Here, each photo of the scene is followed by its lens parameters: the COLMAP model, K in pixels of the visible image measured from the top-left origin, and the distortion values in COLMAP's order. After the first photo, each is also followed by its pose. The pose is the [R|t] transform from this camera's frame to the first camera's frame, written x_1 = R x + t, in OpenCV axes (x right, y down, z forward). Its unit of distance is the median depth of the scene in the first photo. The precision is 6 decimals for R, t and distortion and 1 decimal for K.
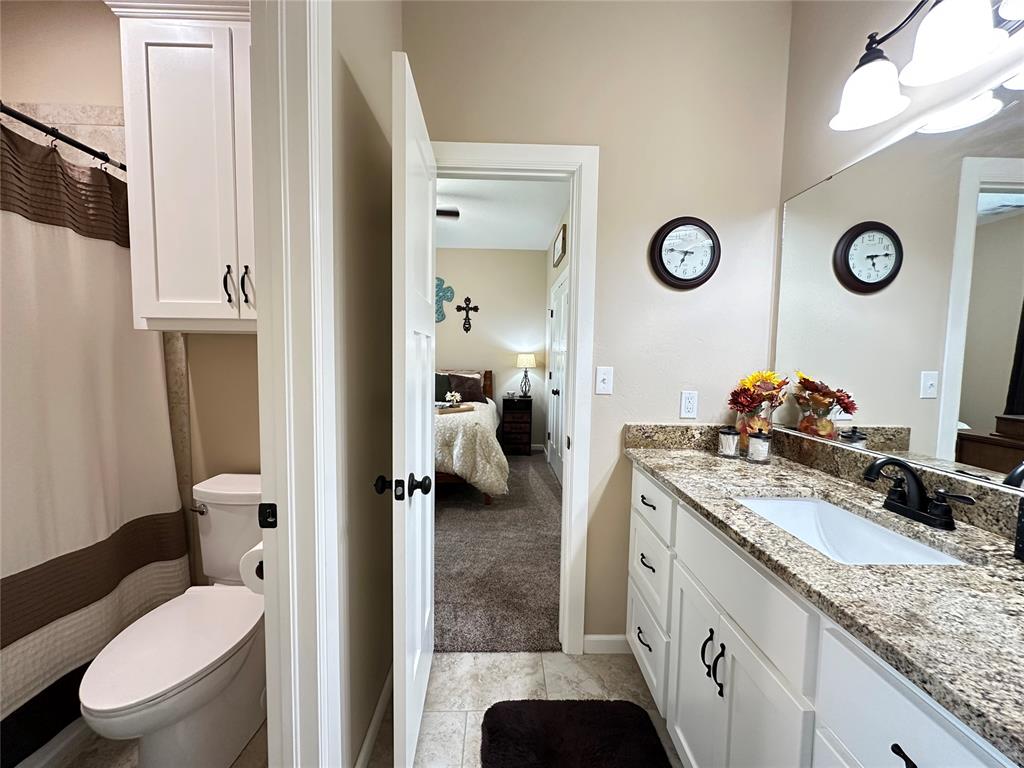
lens RADIAL K [[407.2, 0, 511.0], [0, 407.2, 384.4], [0, 0, 1]] dist [-0.001771, 0.000971]
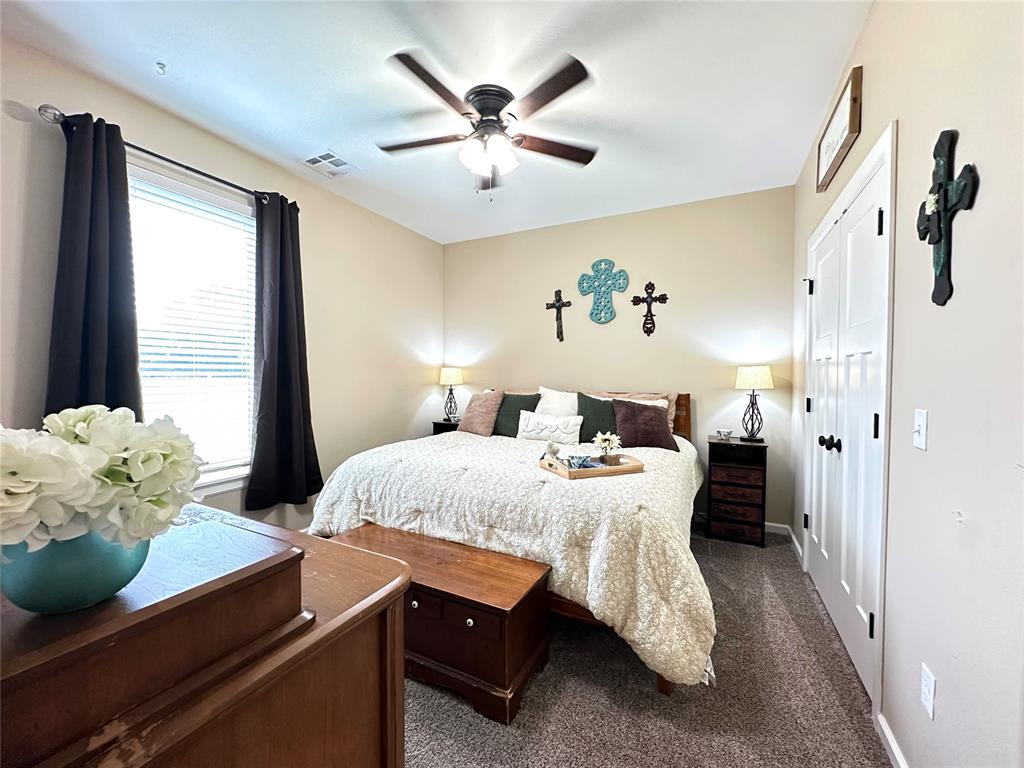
lens RADIAL K [[407.2, 0, 511.0], [0, 407.2, 384.4], [0, 0, 1]] dist [-0.001771, 0.000971]
pose [[0.882861, -0.002763, -0.469626, 0.013713], [-0.019432, 0.998911, -0.042407, -0.054484], [0.469232, 0.046566, 0.881846, 1.041613]]
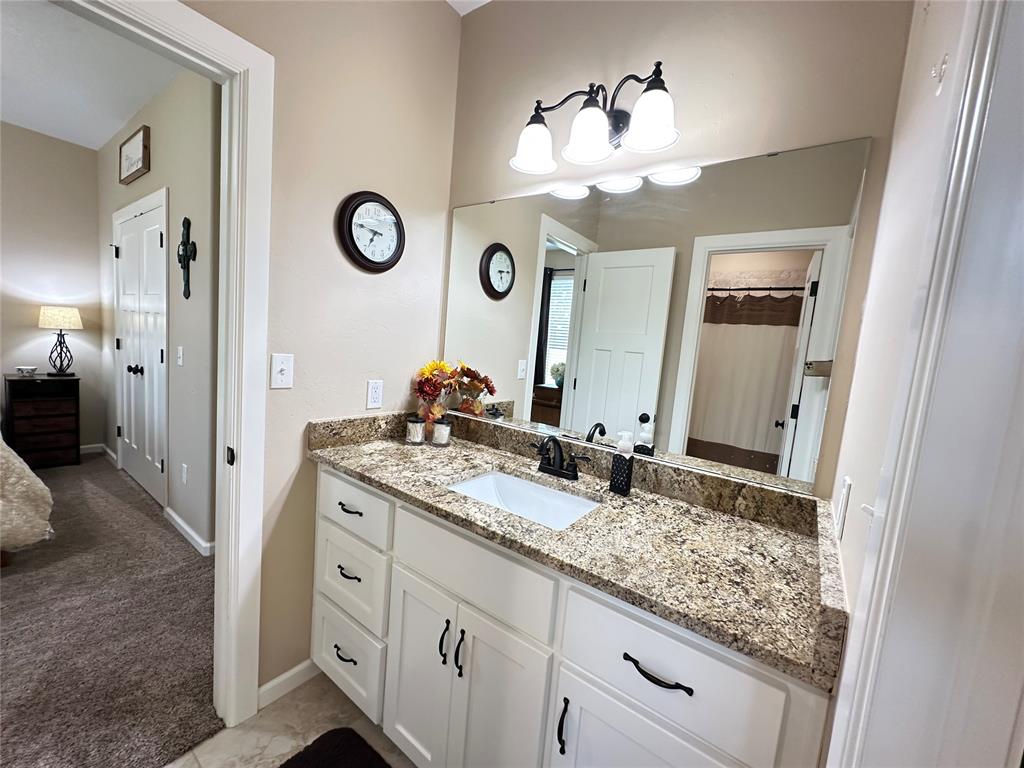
lens RADIAL K [[407.2, 0, 511.0], [0, 407.2, 384.4], [0, 0, 1]] dist [-0.001771, 0.000971]
pose [[0.610782, -0.044793, 0.790531, -0.127041], [-0.020800, 0.997146, 0.072571, -0.050878], [-0.791525, -0.060768, 0.608108, 0.163937]]
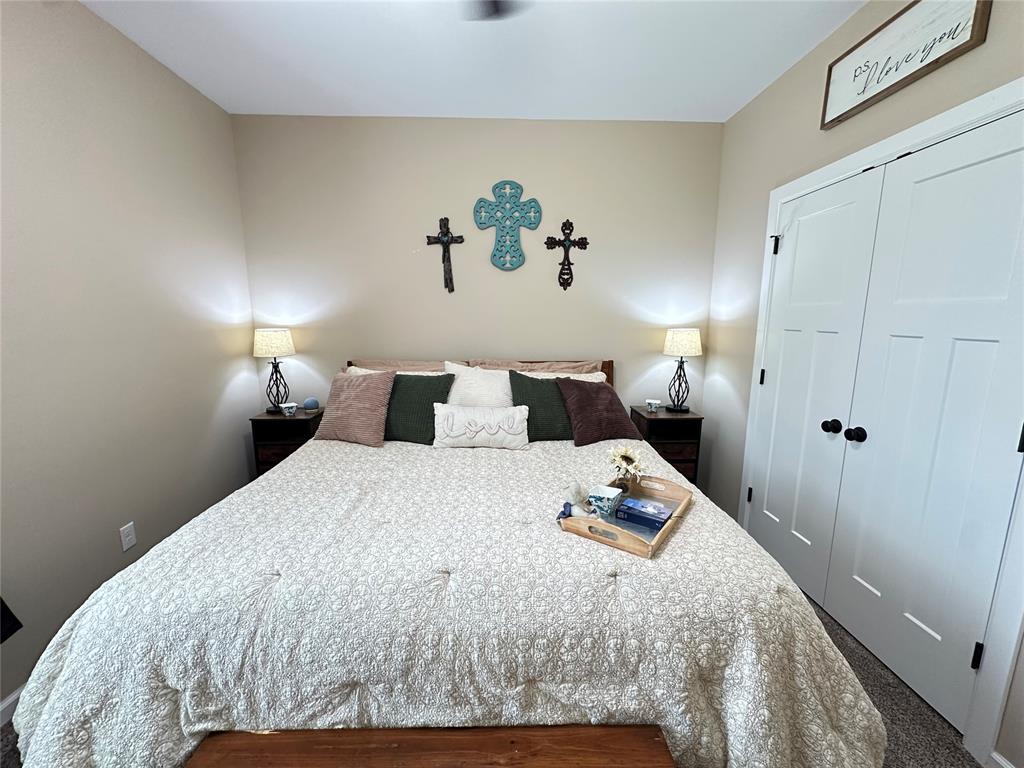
lens RADIAL K [[407.2, 0, 511.0], [0, 407.2, 384.4], [0, 0, 1]] dist [-0.001771, 0.000971]
pose [[0.999837, -0.016668, 0.006923, -0.603100], [0.015855, 0.994407, 0.104415, -0.198532], [-0.008625, -0.104288, 0.994510, 1.498398]]
